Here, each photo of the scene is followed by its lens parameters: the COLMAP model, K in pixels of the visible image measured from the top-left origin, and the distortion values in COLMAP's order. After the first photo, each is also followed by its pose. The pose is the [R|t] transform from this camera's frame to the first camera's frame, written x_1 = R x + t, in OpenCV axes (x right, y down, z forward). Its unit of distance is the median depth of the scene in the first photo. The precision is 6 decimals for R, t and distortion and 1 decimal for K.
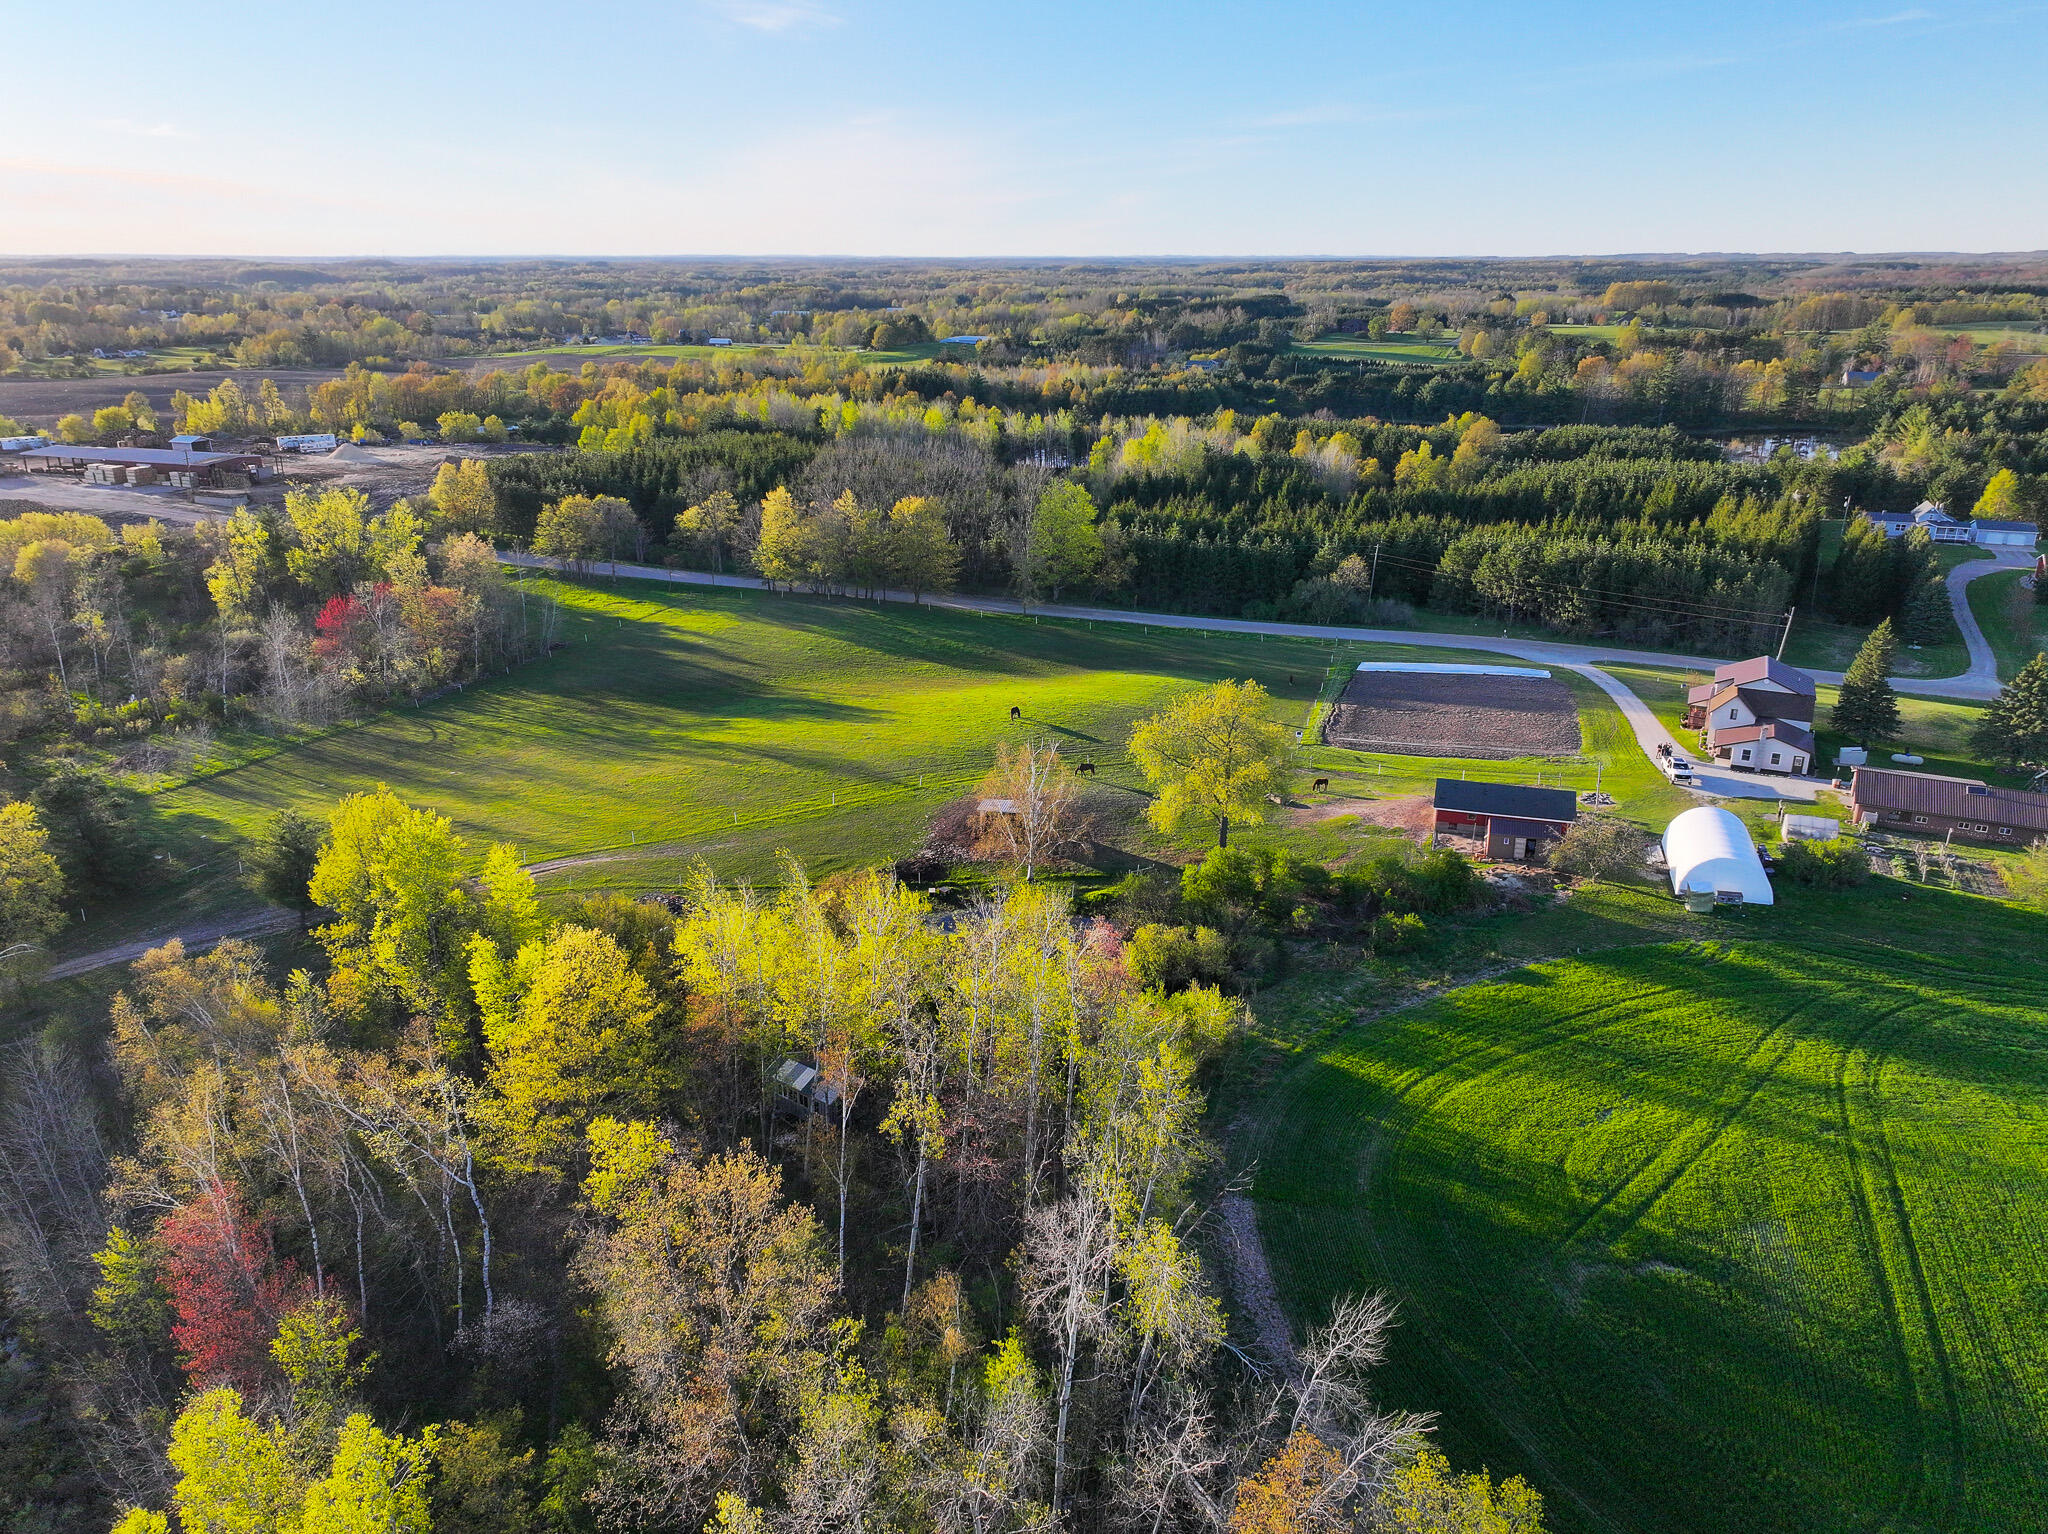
lens RADIAL K [[1433.9, 0, 1034.4], [0, 1433.9, 769.2], [0, 0, 1]] dist [0.001765, 0.013485]
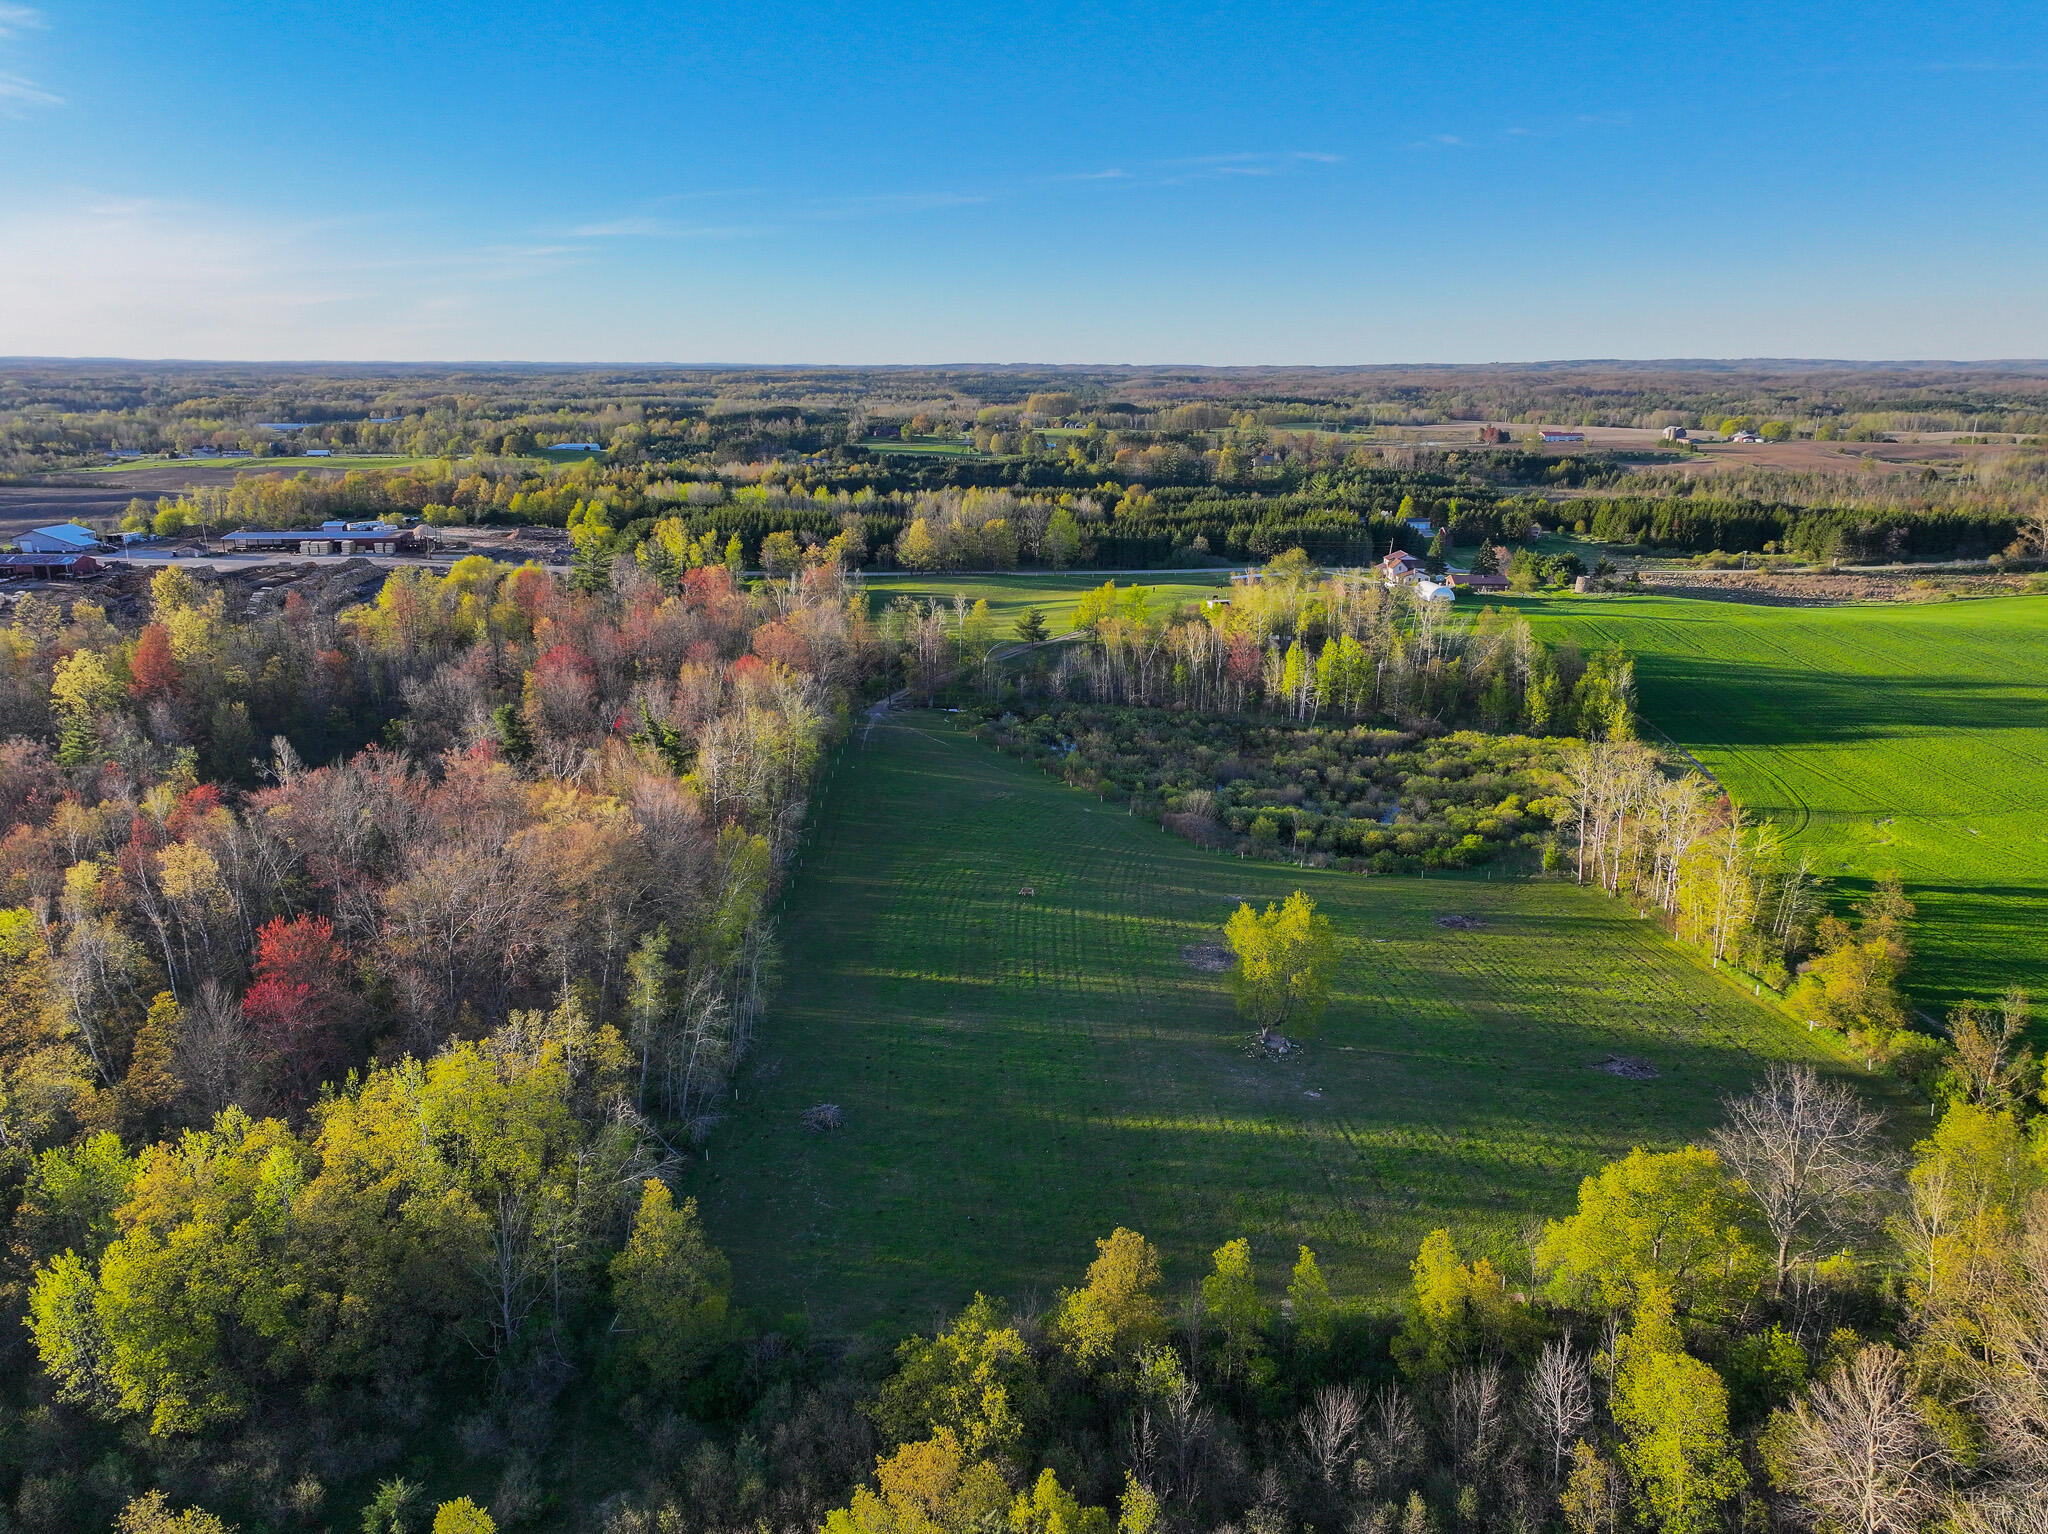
lens RADIAL K [[1433.9, 0, 1035.2], [0, 1433.9, 769.6], [0, 0, 1]] dist [0.001765, 0.013485]
pose [[0.907215, -0.110051, 0.406016, -0.585797], [0.137103, 0.989826, -0.038052, 0.157995], [-0.397697, 0.090187, 0.913073, -0.536654]]
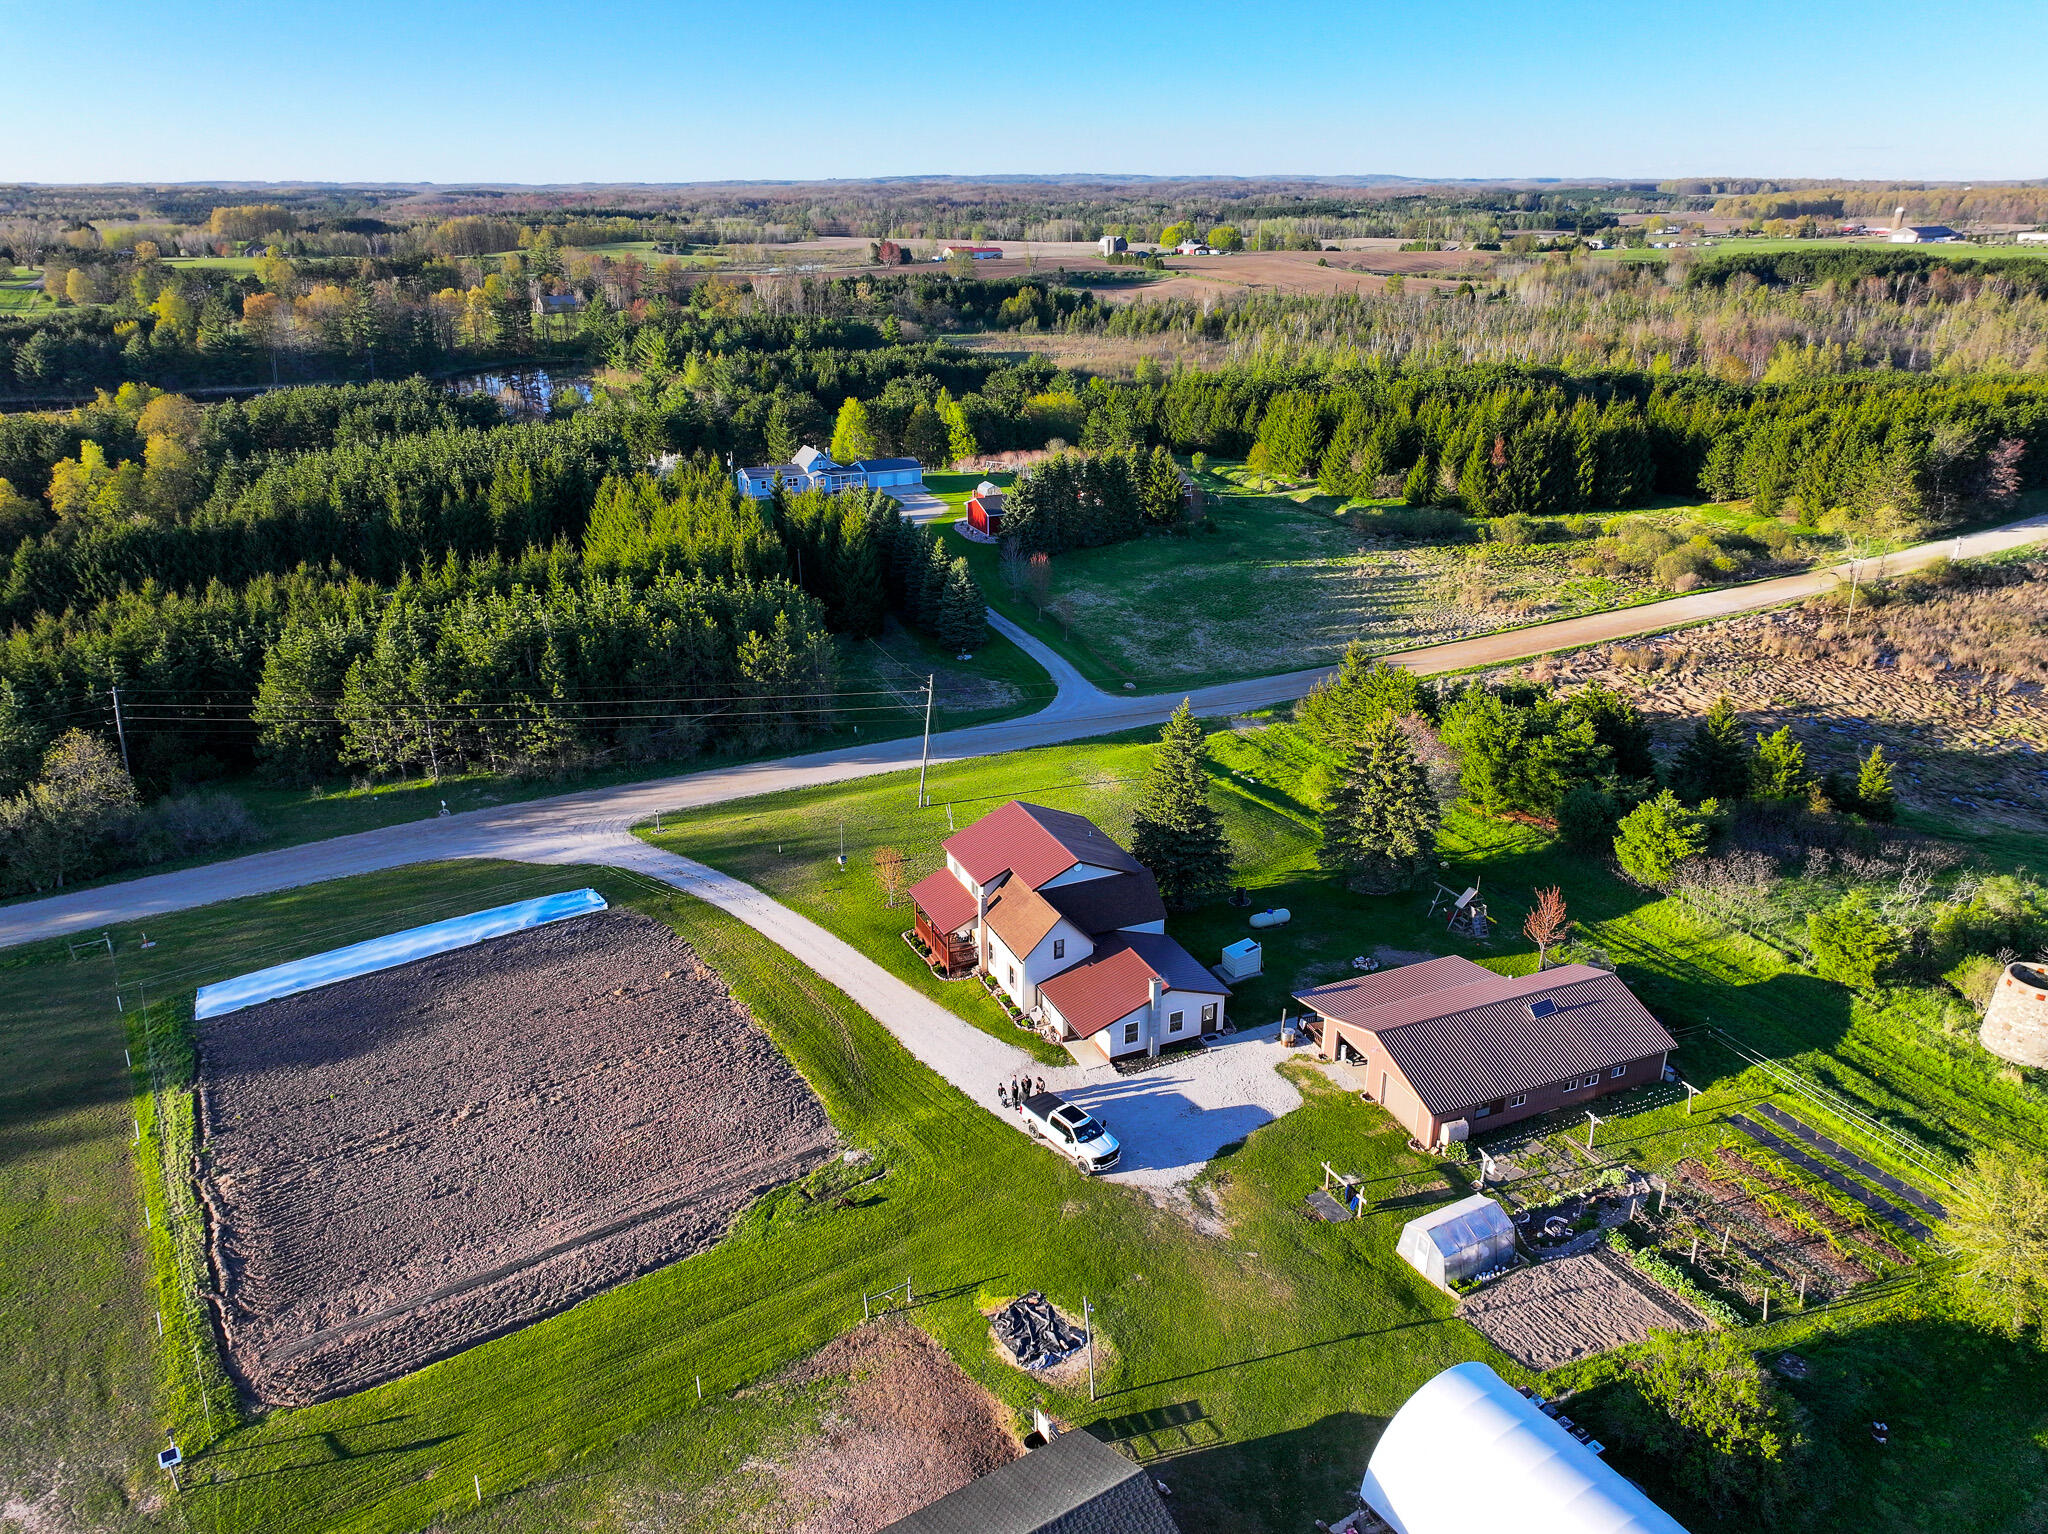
lens RADIAL K [[1433.9, 0, 1034.6], [0, 1433.9, 762.7], [0, 0, 1]] dist [0.001765, 0.013485]
pose [[0.648187, -0.285033, 0.706123, 0.058192], [0.257791, 0.954685, 0.148728, -0.082537], [-0.716518, 0.085629, 0.692294, 0.285599]]
